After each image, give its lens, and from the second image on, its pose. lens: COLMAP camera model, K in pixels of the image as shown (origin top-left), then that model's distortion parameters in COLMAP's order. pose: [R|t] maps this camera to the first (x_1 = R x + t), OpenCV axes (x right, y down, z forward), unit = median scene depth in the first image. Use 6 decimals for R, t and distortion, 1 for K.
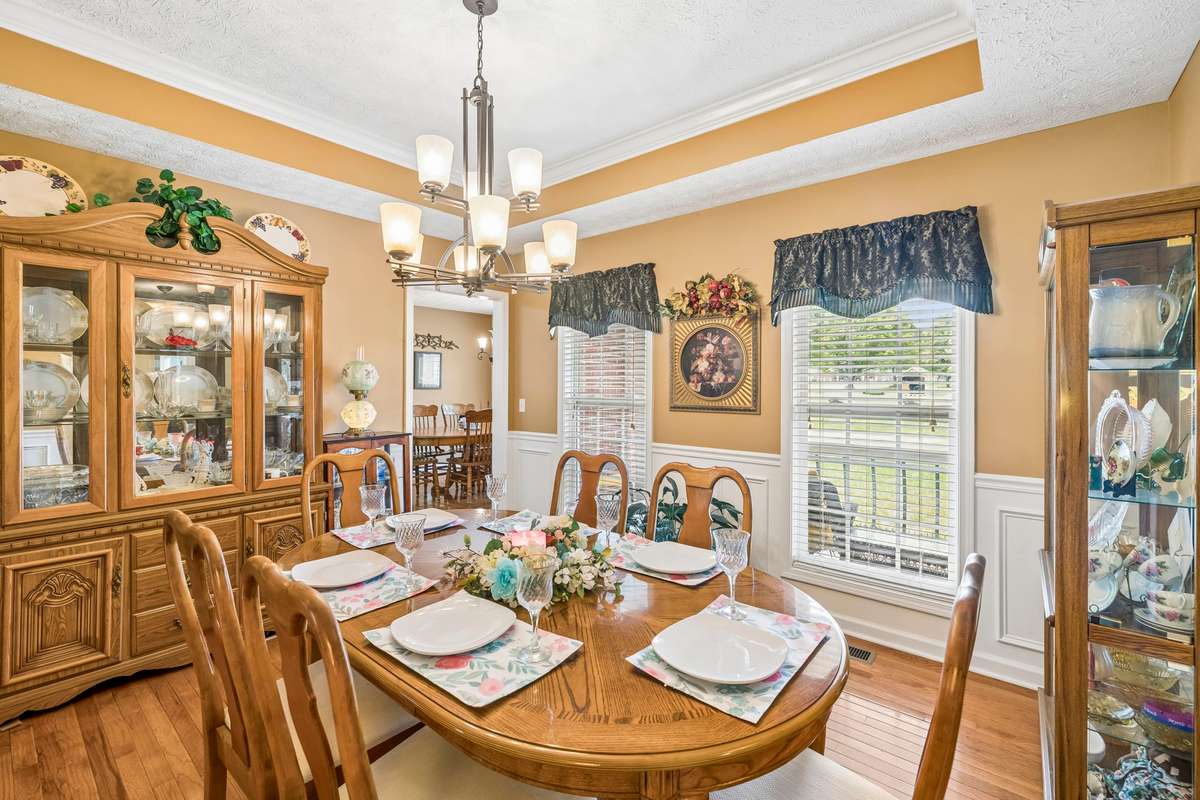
lens RADIAL K [[512.2, 0, 600.0], [0, 512.2, 400.0], [0, 0, 1]] dist [0.001183, 0.000291]
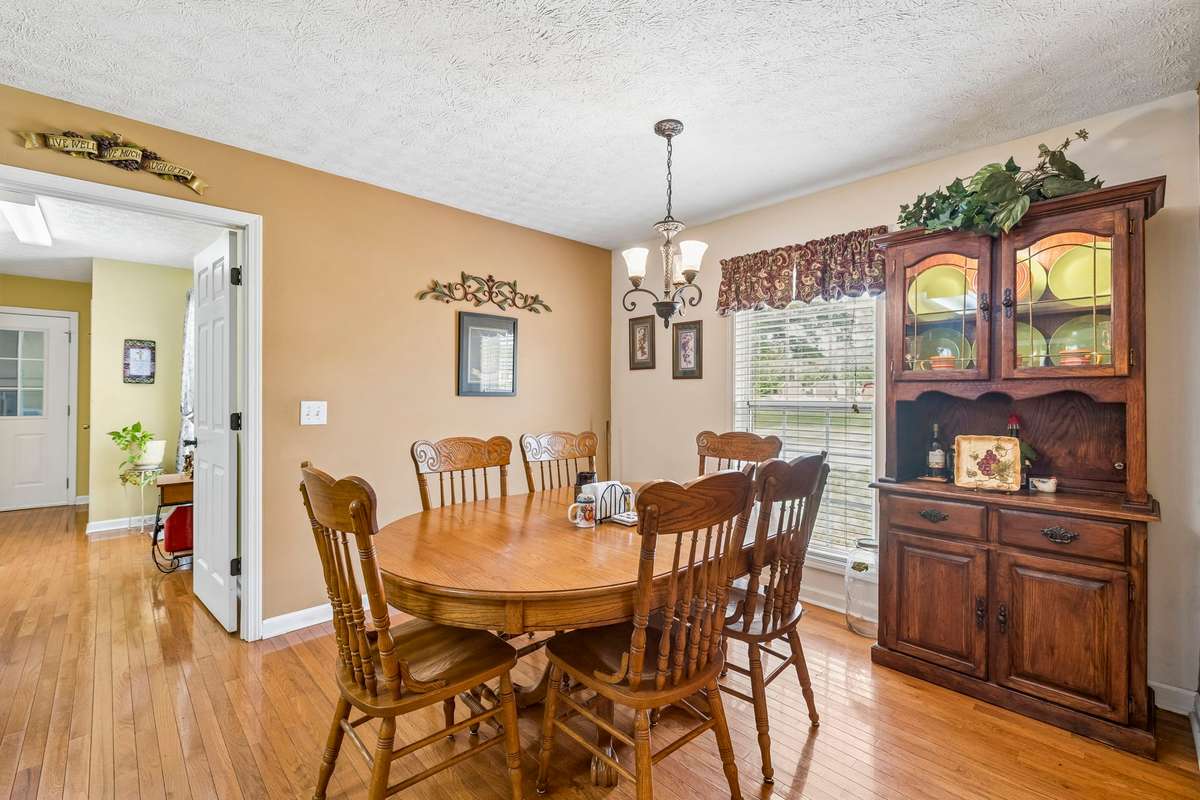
lens RADIAL K [[512.2, 0, 600.0], [0, 512.2, 400.0], [0, 0, 1]] dist [0.001183, 0.000291]
pose [[0.992687, -0.003180, -0.120672, -0.194438], [0.000839, 0.999810, -0.019450, -0.008770], [0.120711, 0.019207, 0.992502, 0.597612]]
